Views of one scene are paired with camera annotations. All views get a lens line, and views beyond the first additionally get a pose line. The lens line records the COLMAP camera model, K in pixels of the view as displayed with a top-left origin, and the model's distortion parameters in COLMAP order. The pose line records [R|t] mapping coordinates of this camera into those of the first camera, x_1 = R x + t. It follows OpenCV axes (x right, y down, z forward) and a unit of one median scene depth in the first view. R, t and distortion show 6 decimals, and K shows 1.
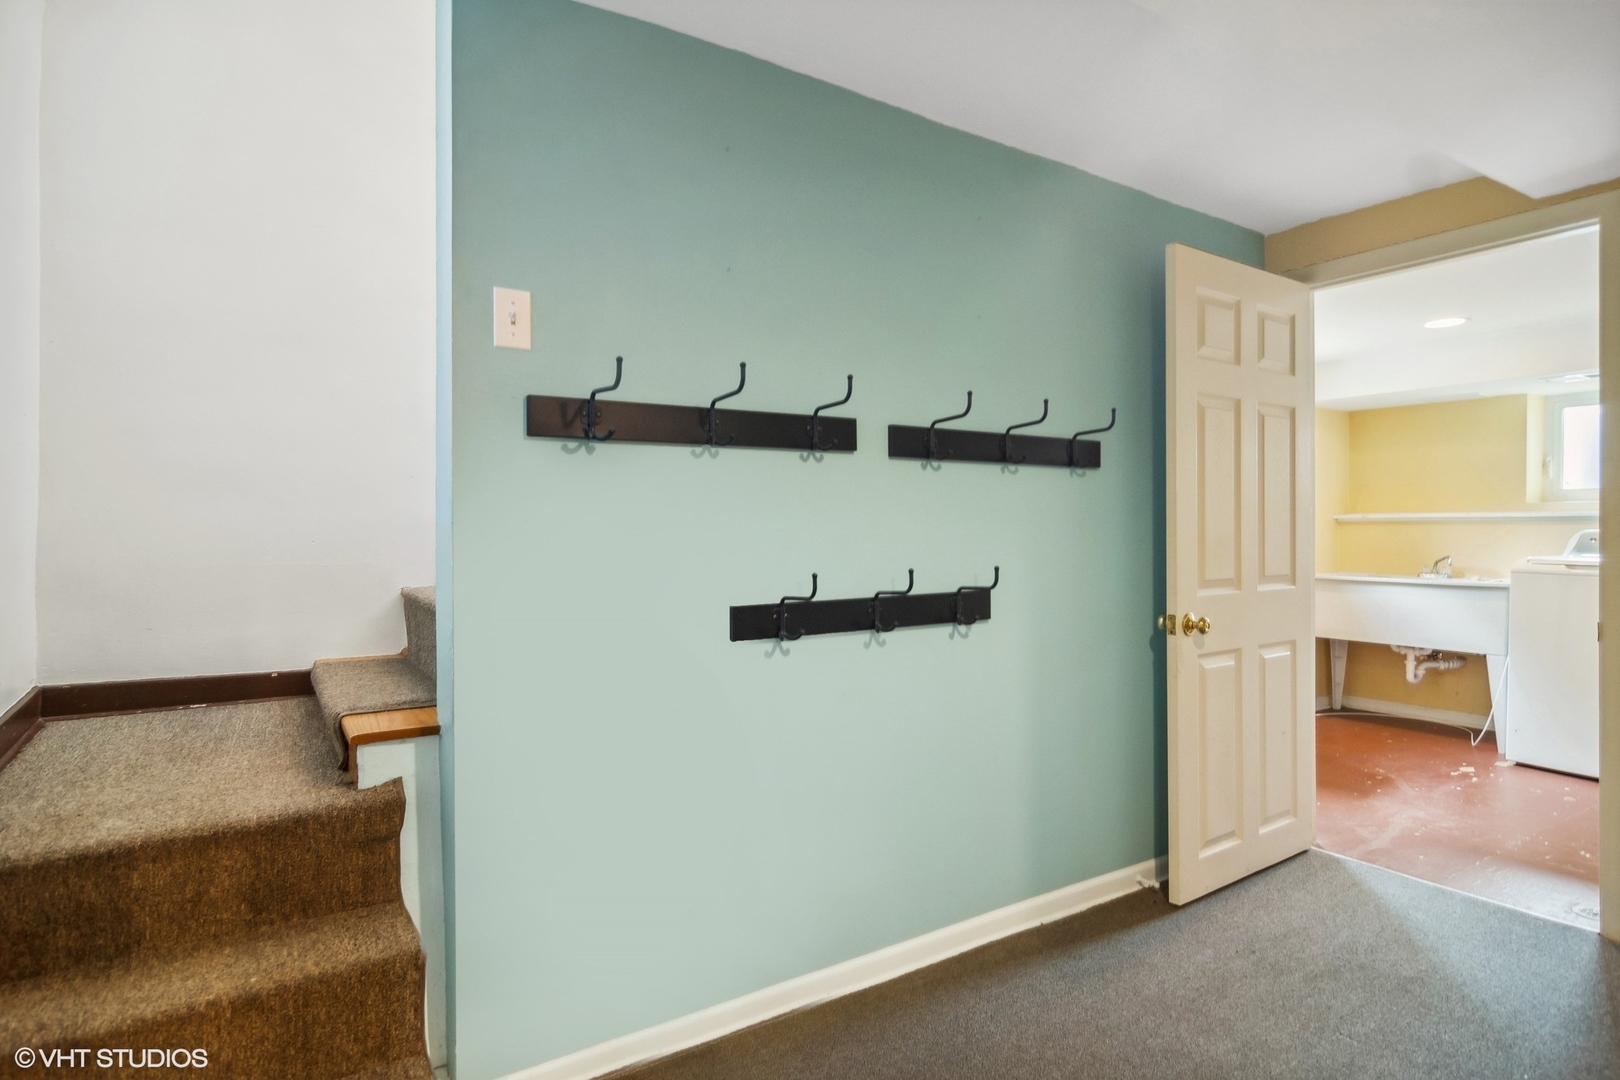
lens RADIAL K [[890.1, 0, 810.0], [0, 890.1, 540.0], [0, 0, 1]] dist [-0.000237, 0.000057]
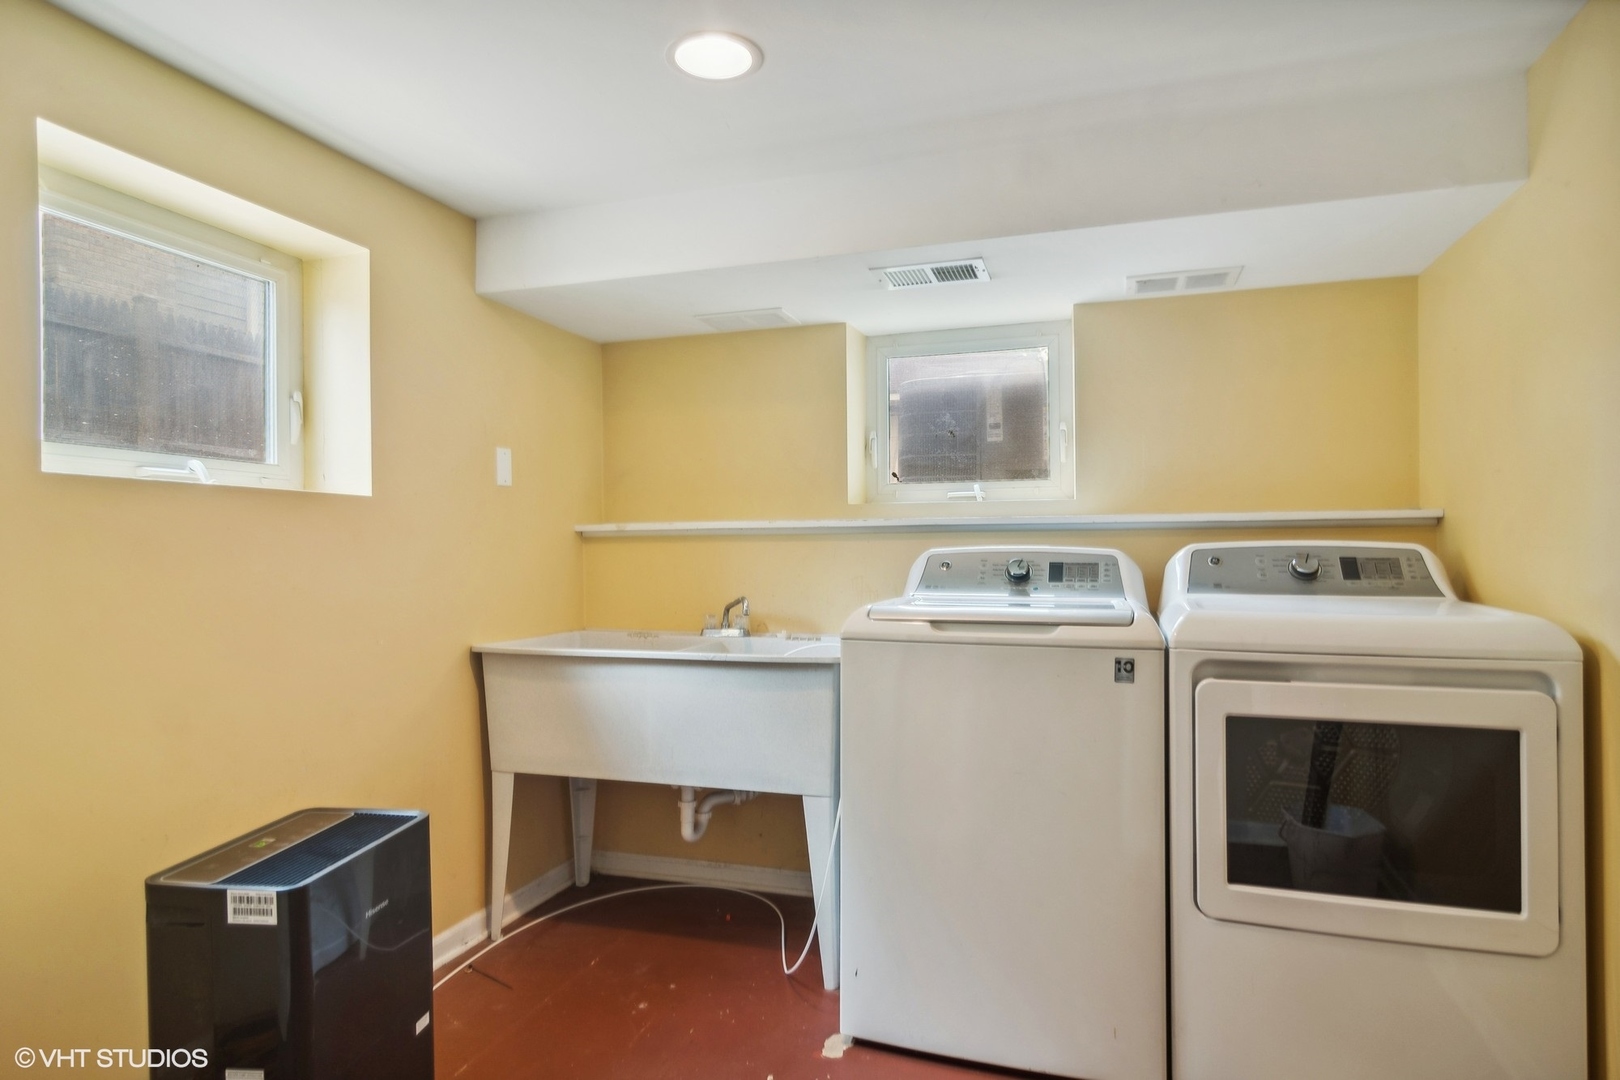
lens RADIAL K [[890.1, 0, 810.0], [0, 890.1, 540.0], [0, 0, 1]] dist [-0.000237, 0.000057]
pose [[0.782654, -0.005812, 0.622430, 0.404187], [0.018609, 0.999728, -0.014063, -0.009240], [-0.622179, 0.022589, 0.782549, 0.538568]]
